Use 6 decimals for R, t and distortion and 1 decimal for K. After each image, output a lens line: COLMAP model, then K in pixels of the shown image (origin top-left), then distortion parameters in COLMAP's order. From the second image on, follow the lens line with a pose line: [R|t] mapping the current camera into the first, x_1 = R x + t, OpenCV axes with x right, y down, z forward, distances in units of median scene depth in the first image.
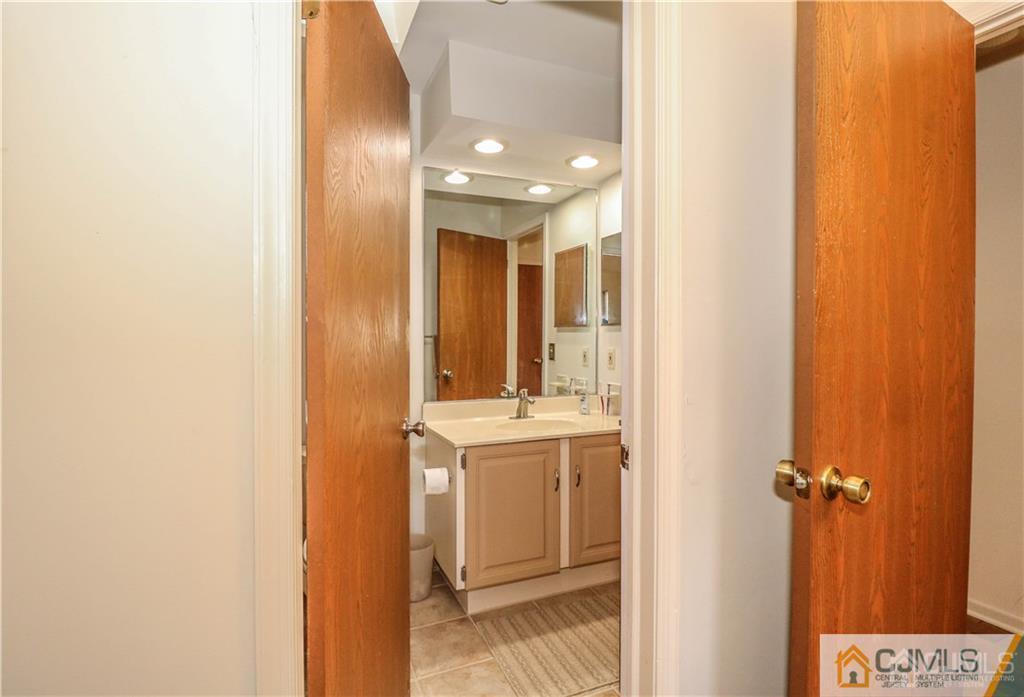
lens RADIAL K [[487.0, 0, 498.1], [0, 487.0, 346.9], [0, 0, 1]] dist [-0.016319, -0.001128]
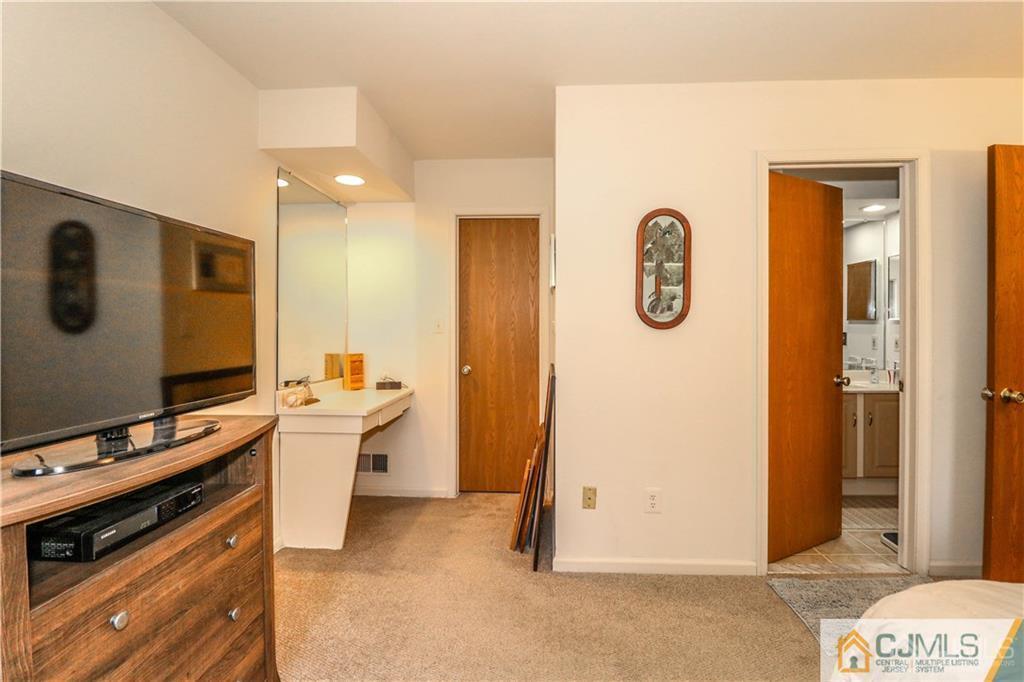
lens RADIAL K [[483.3, 0, 526.1], [0, 483.3, 333.2], [0, 0, 1]] dist [-0.000221, -0.016103]
pose [[0.906276, -0.000934, -0.422686, -0.174095], [0.000415, 0.999999, -0.001320, -0.005531], [0.422687, 0.001021, 0.906275, -0.814486]]
